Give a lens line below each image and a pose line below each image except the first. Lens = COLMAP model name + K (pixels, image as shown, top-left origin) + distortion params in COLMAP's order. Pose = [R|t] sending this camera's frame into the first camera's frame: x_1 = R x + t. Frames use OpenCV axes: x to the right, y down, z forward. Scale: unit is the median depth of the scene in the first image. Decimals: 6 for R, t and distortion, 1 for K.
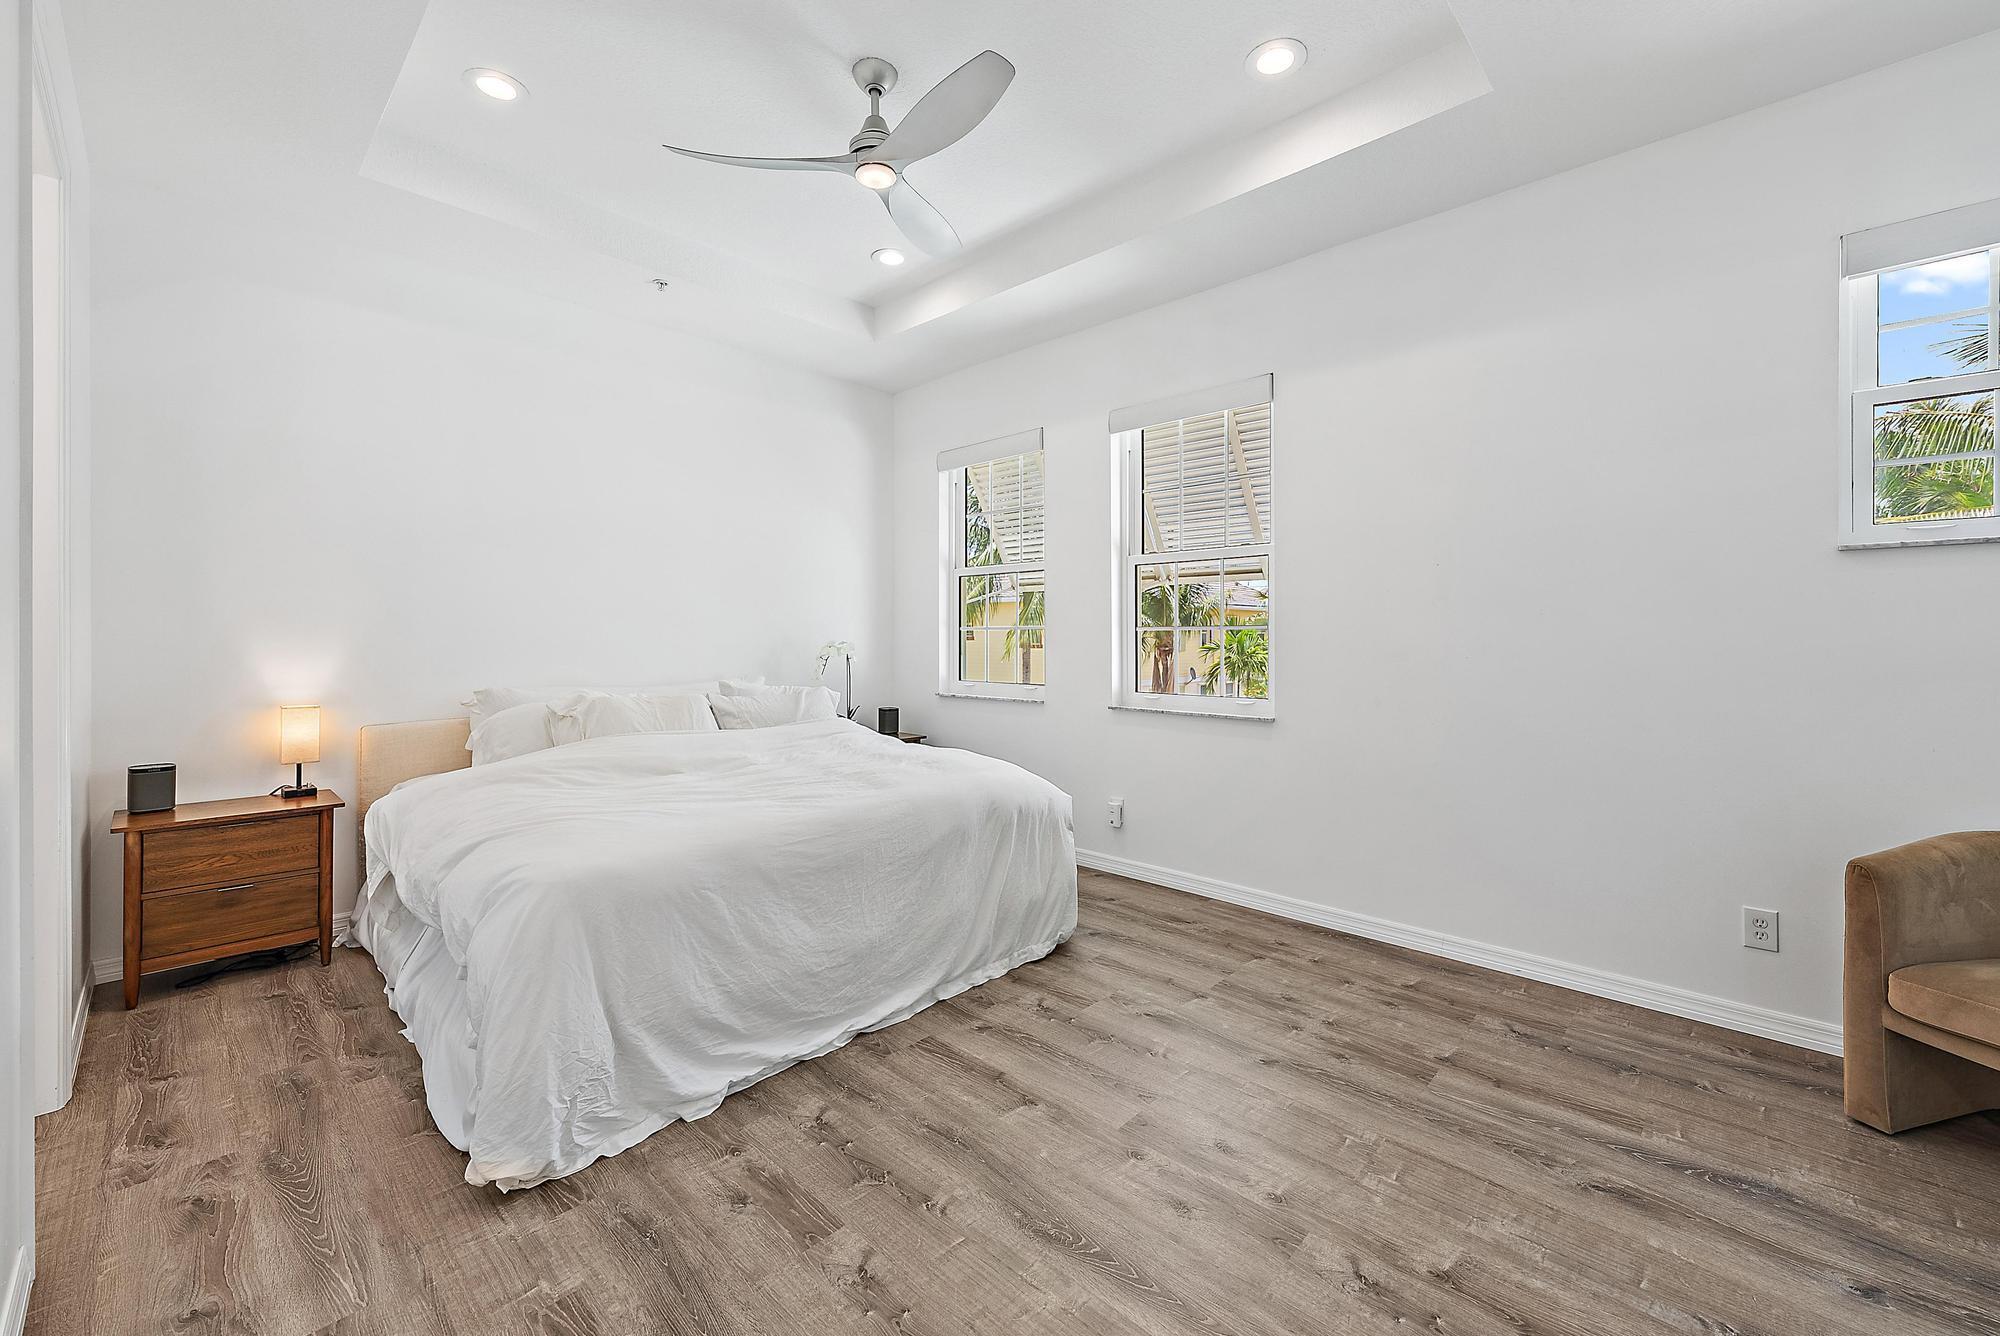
lens RADIAL K [[783.0, 0, 1008.2], [0, 783.0, 660.6], [0, 0, 1]] dist [-0.000418, 0.000123]
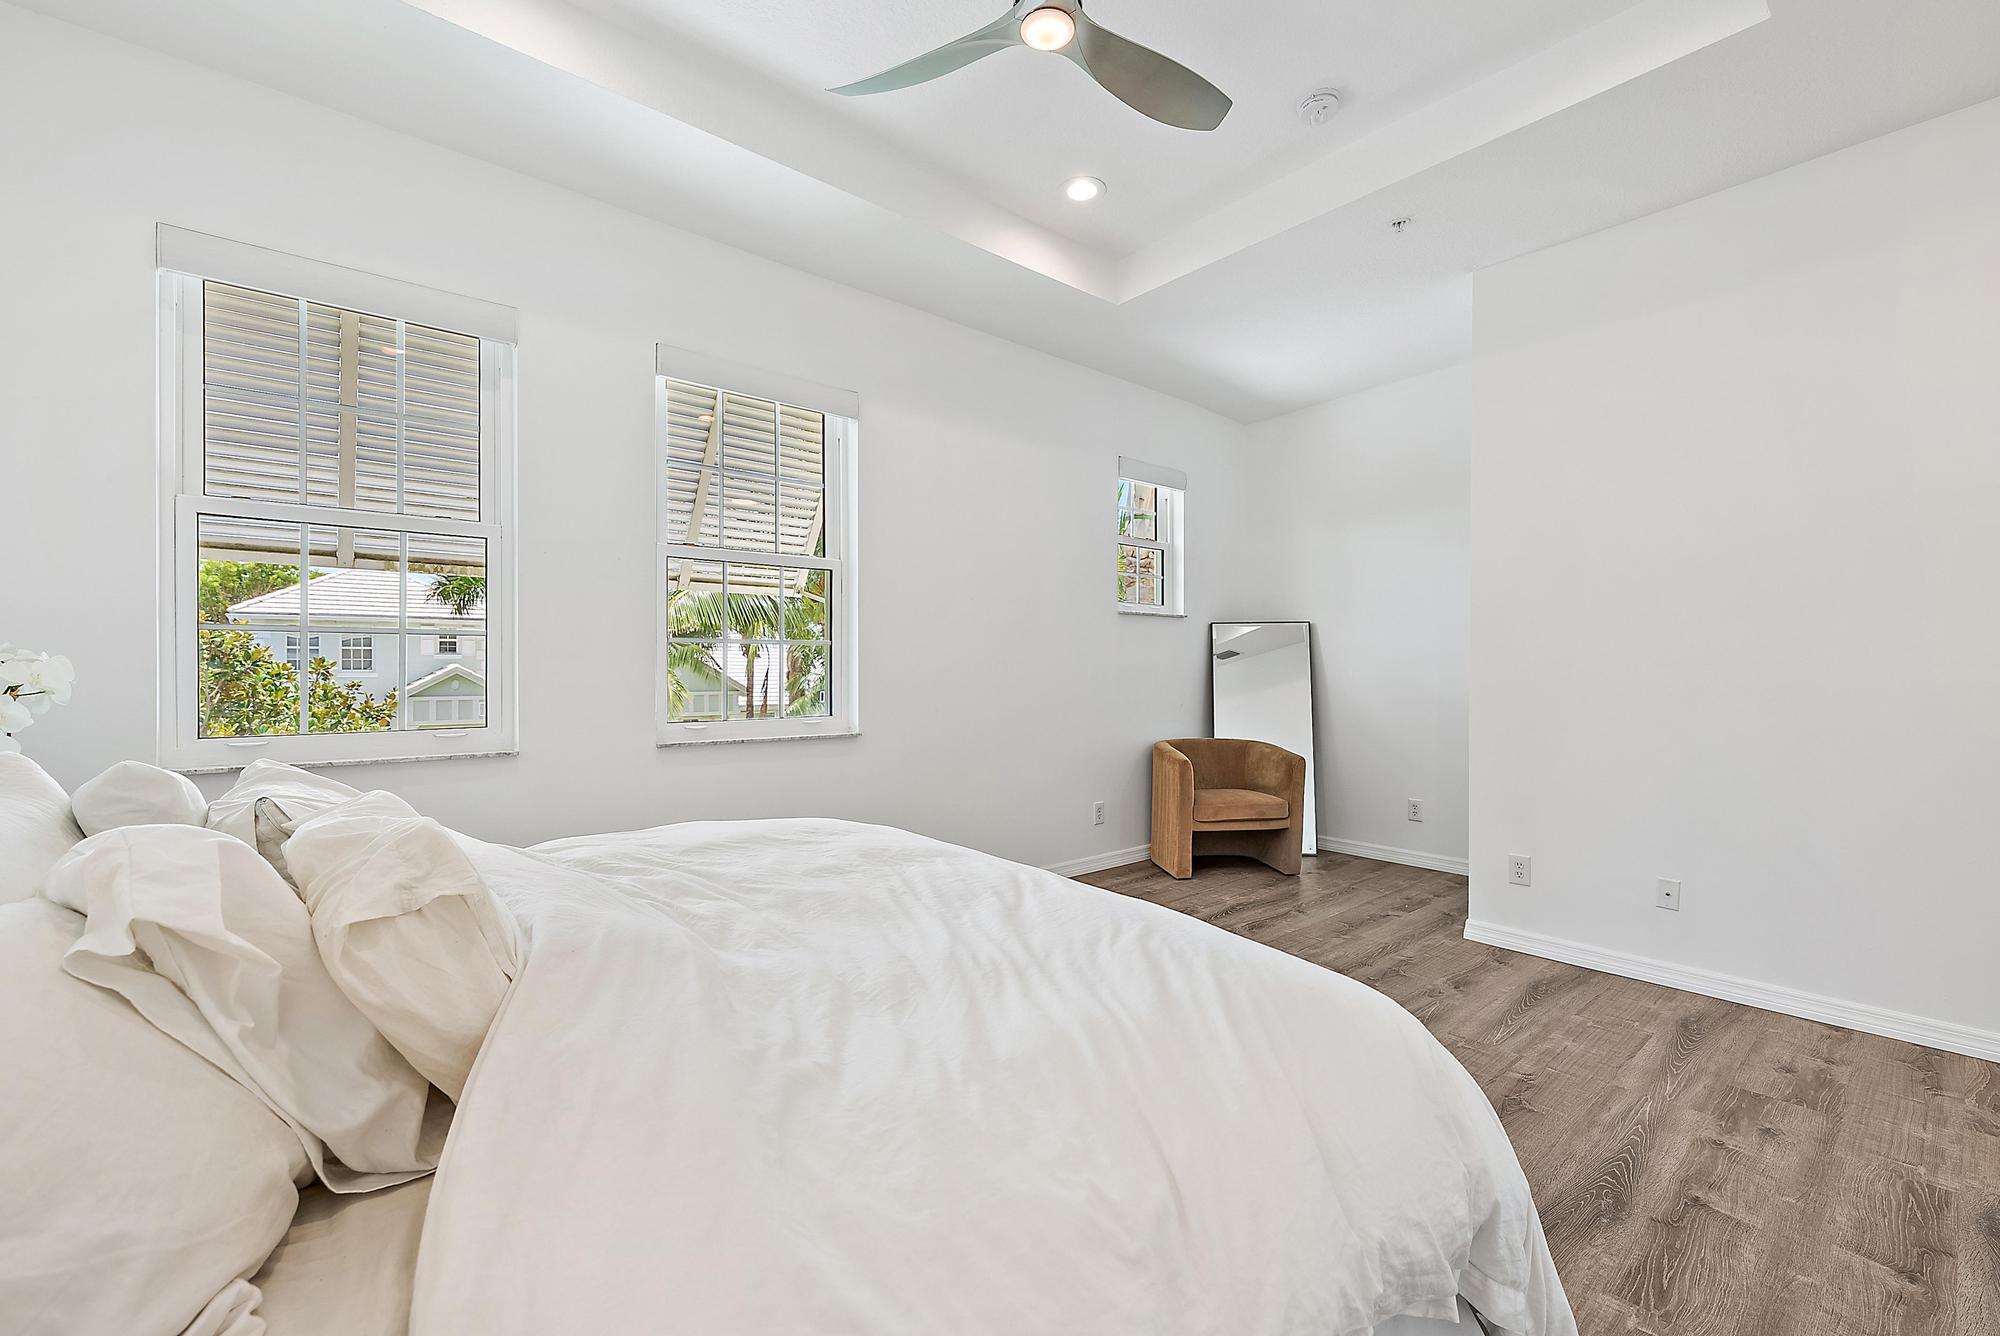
lens RADIAL K [[783.0, 0, 1008.2], [0, 783.0, 660.6], [0, 0, 1]] dist [-0.000418, 0.000123]
pose [[0.136751, 0.011802, 0.990535, -1.571700], [0.014586, 0.999797, -0.013926, -0.013014], [-0.990498, 0.016353, 0.136551, 1.528178]]
